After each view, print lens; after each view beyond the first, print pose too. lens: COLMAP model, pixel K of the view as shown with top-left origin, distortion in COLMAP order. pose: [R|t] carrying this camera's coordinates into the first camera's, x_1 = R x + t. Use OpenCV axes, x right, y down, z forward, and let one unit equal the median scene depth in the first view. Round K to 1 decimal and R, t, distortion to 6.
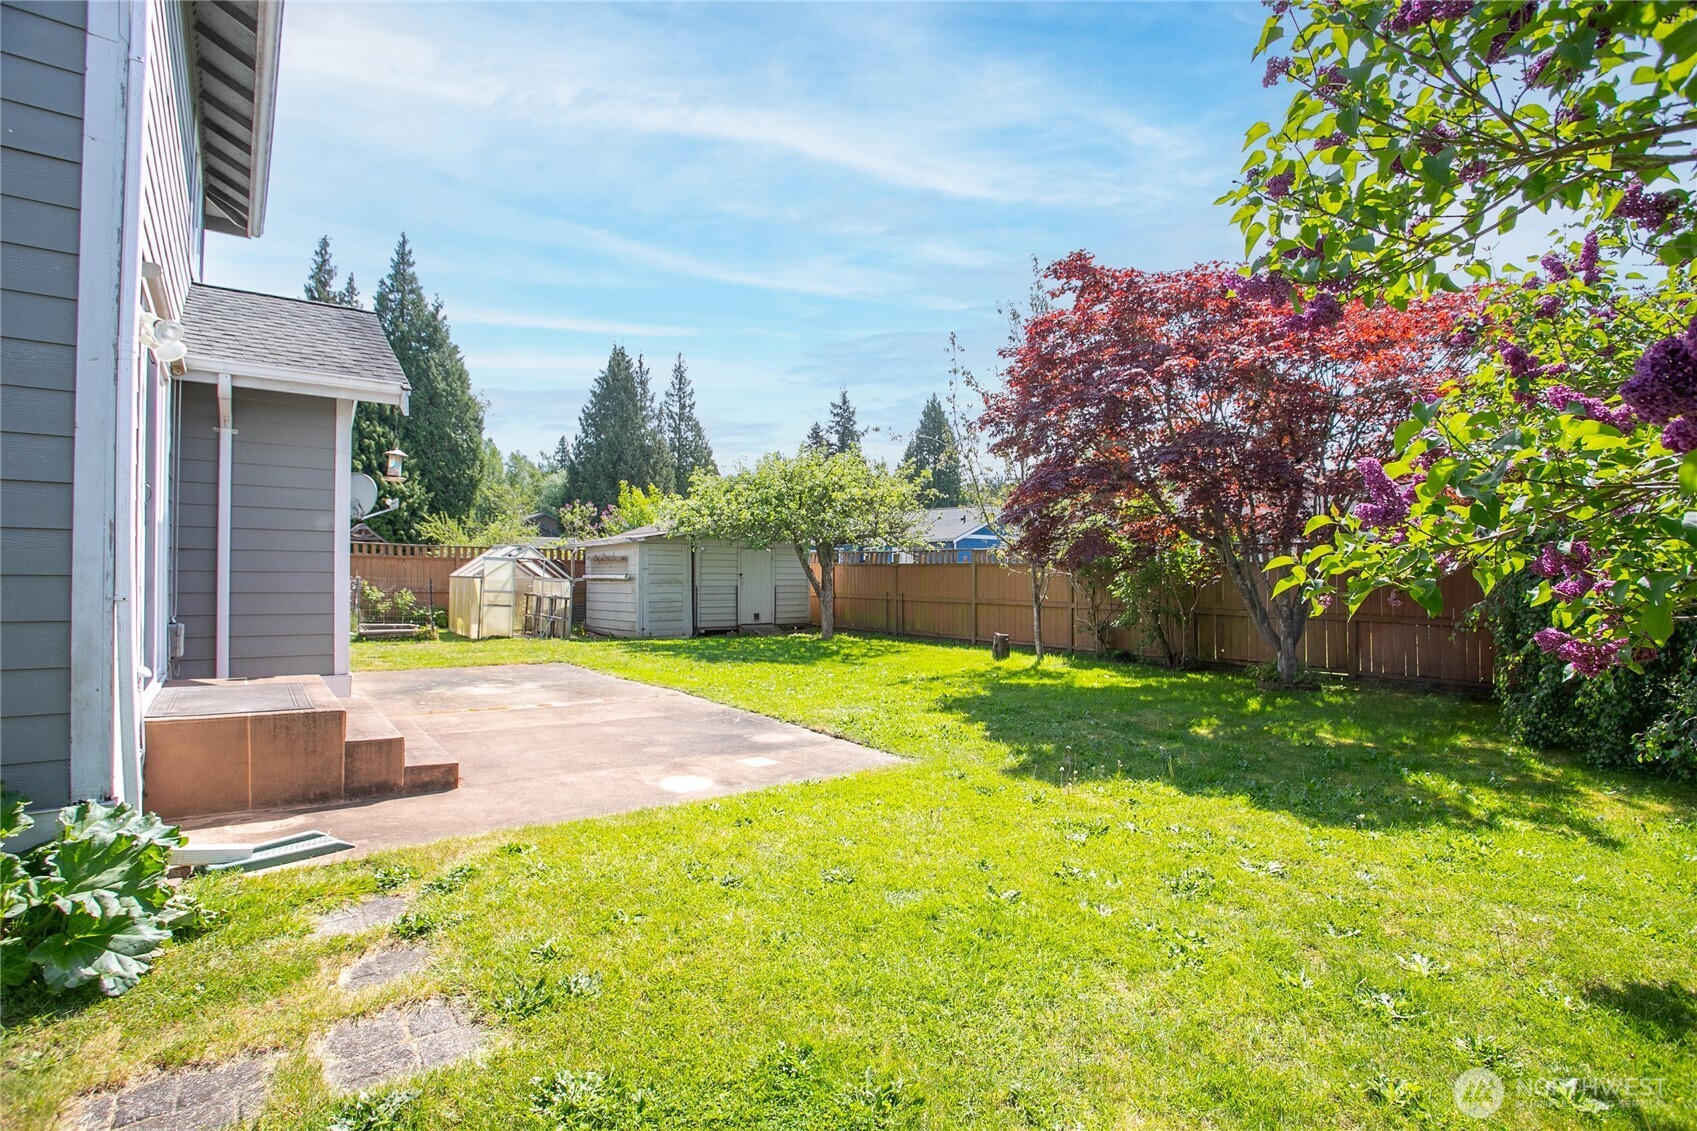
lens RADIAL K [[813.7, 0, 847.0], [0, 813.7, 562.1], [0, 0, 1]] dist [-0.046813, 0.000769]
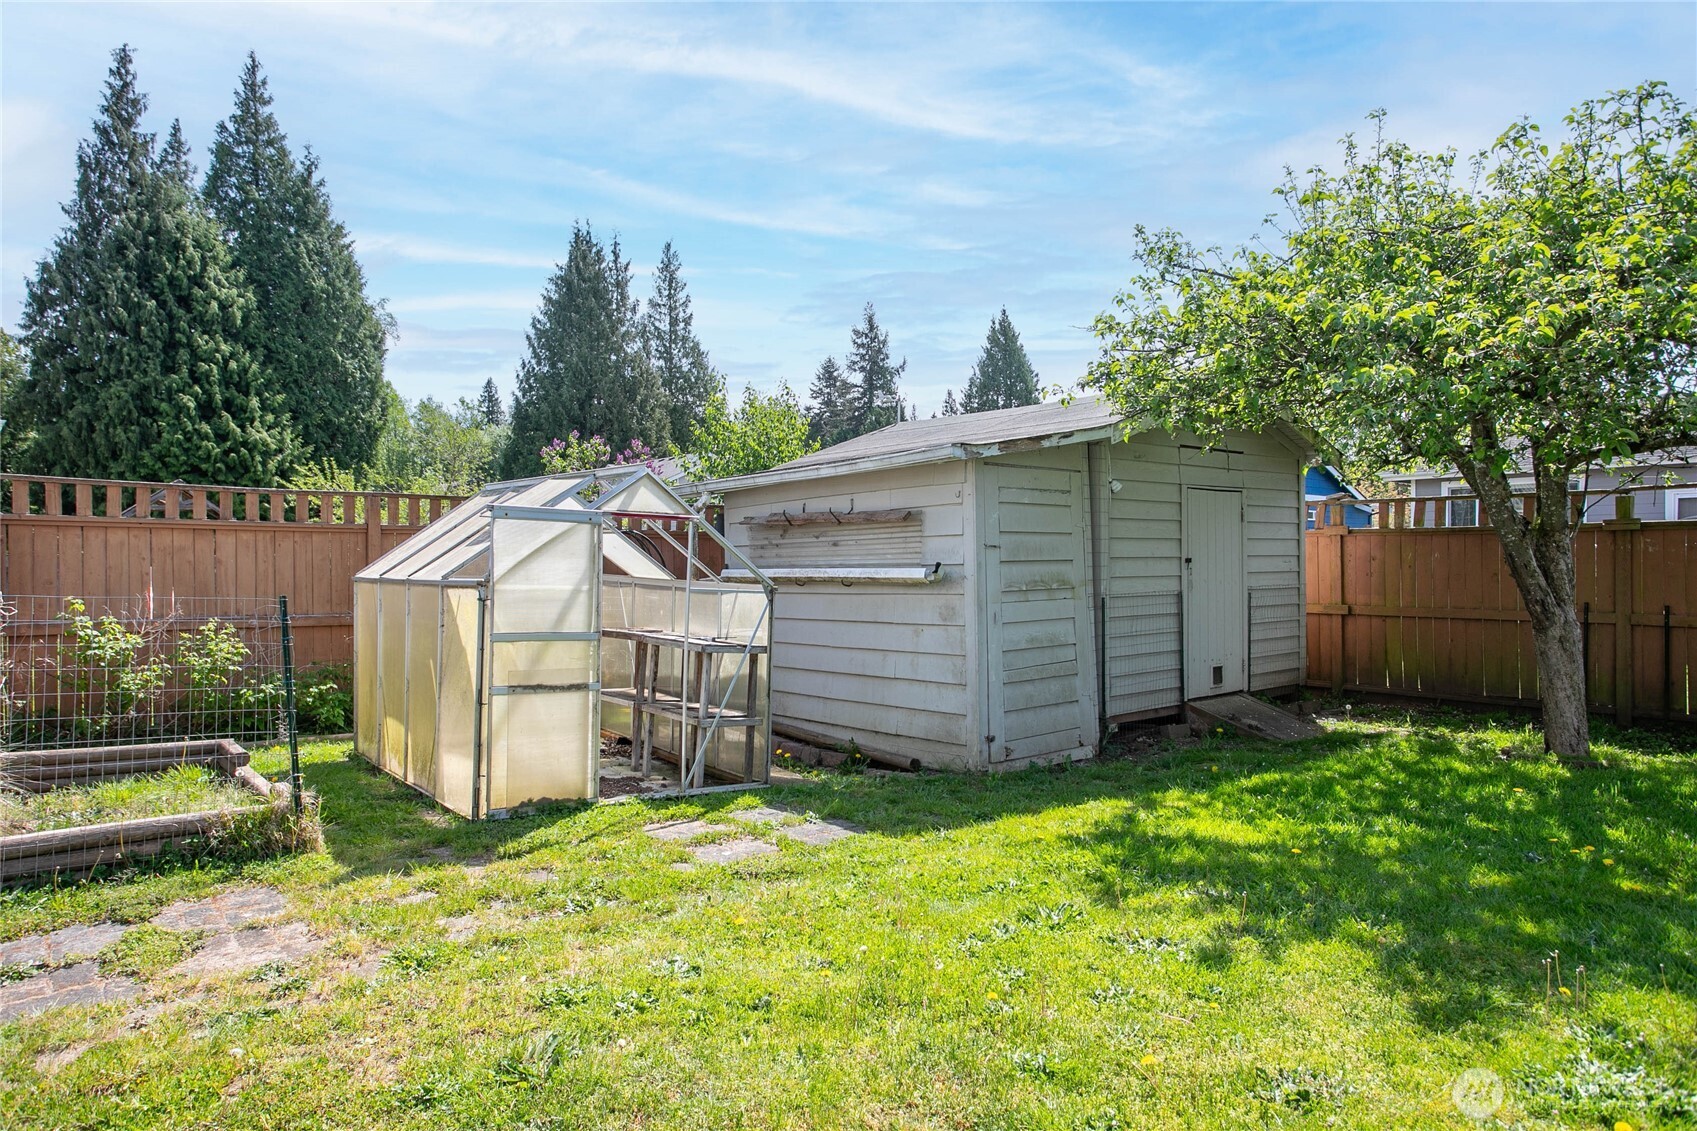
lens RADIAL K [[1016.8, 0, 850.0], [0, 1016.8, 567.4], [0, 0, 1]] dist [-0.026029, 0.015376]
pose [[0.999843, -0.014965, 0.009489, -0.077111], [0.014757, 0.999657, 0.021634, 0.001832], [-0.009810, -0.021490, 0.999721, 0.152845]]
